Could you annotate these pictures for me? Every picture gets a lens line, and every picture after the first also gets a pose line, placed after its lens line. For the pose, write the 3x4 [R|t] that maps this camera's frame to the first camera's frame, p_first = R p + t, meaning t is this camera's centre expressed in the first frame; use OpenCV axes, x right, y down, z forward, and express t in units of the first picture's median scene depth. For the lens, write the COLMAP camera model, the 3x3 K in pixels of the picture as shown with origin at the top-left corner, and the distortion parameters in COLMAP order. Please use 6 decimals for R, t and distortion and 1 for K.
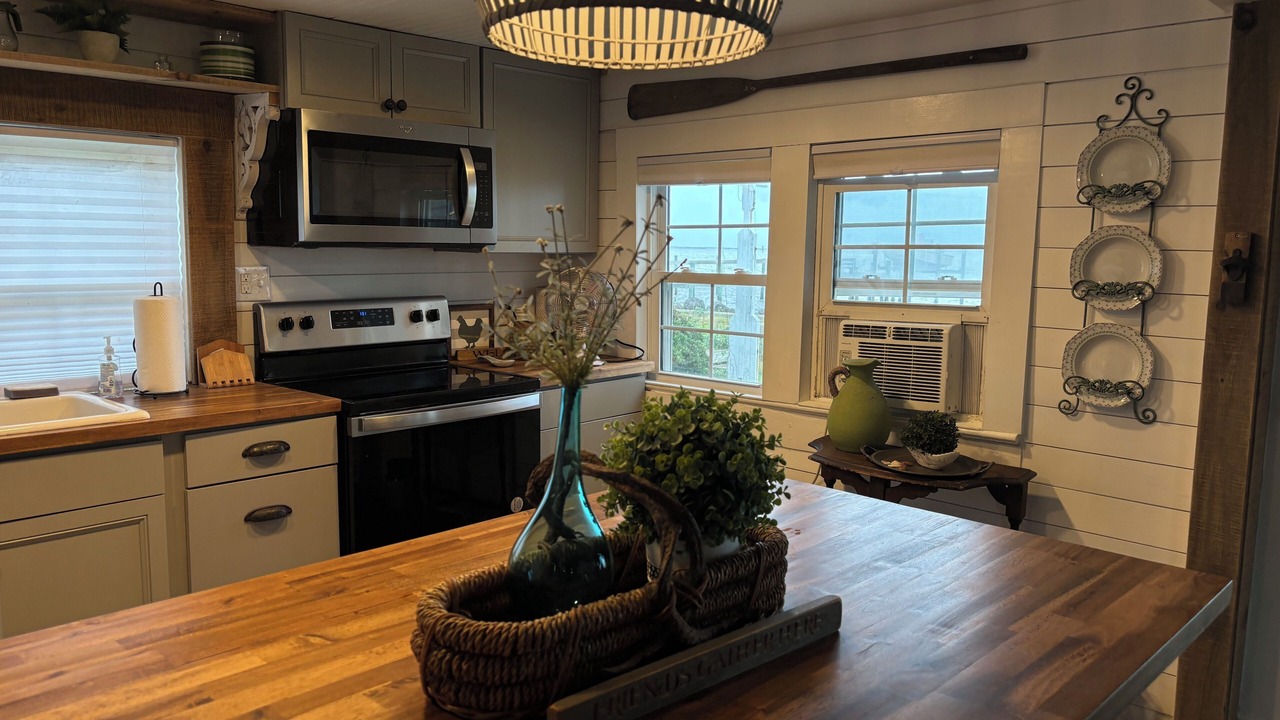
lens RADIAL K [[972.9, 0, 645.5], [0, 972.9, 363.2], [0, 0, 1]] dist [0.029437, -0.002151]
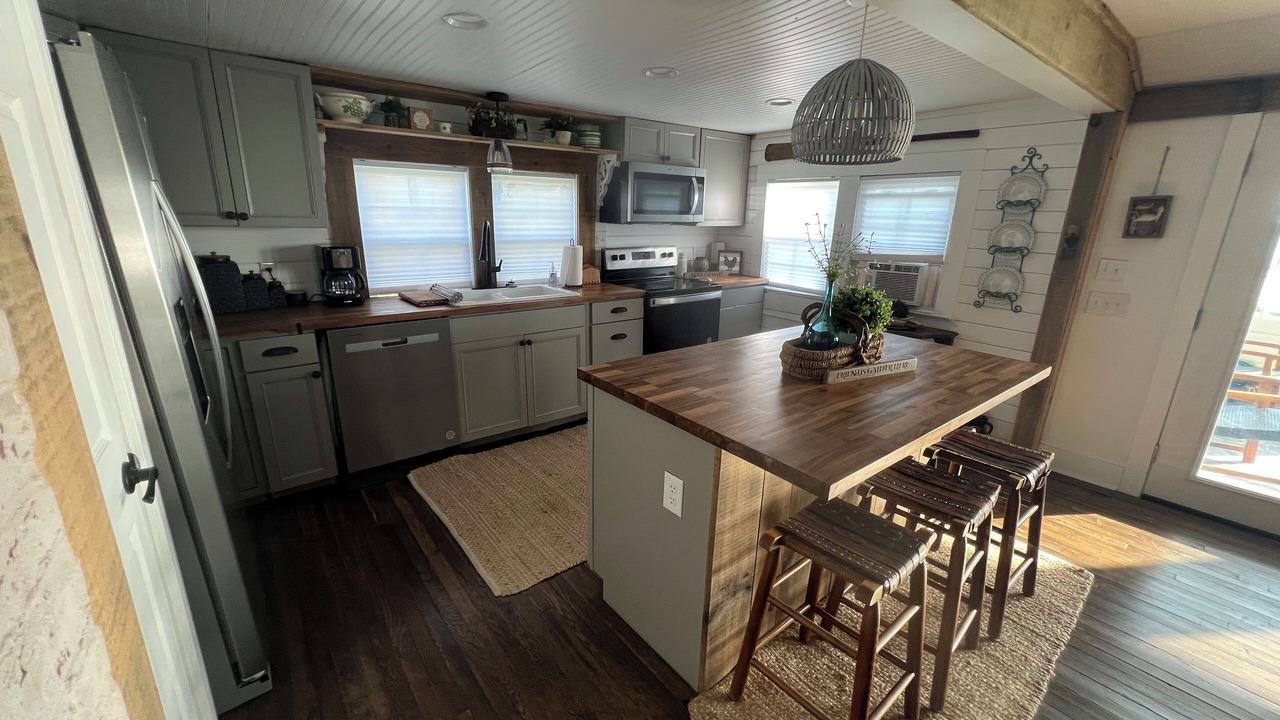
lens RADIAL K [[512.0, 0, 638.6], [0, 512.0, 359.8], [0, 0, 1]] dist [-0.001169, -0.000618]
pose [[0.989022, 0.049157, -0.139355, -0.140356], [-0.027408, 0.987708, 0.153892, 0.011442], [0.145207, -0.148383, 0.978211, -0.226839]]
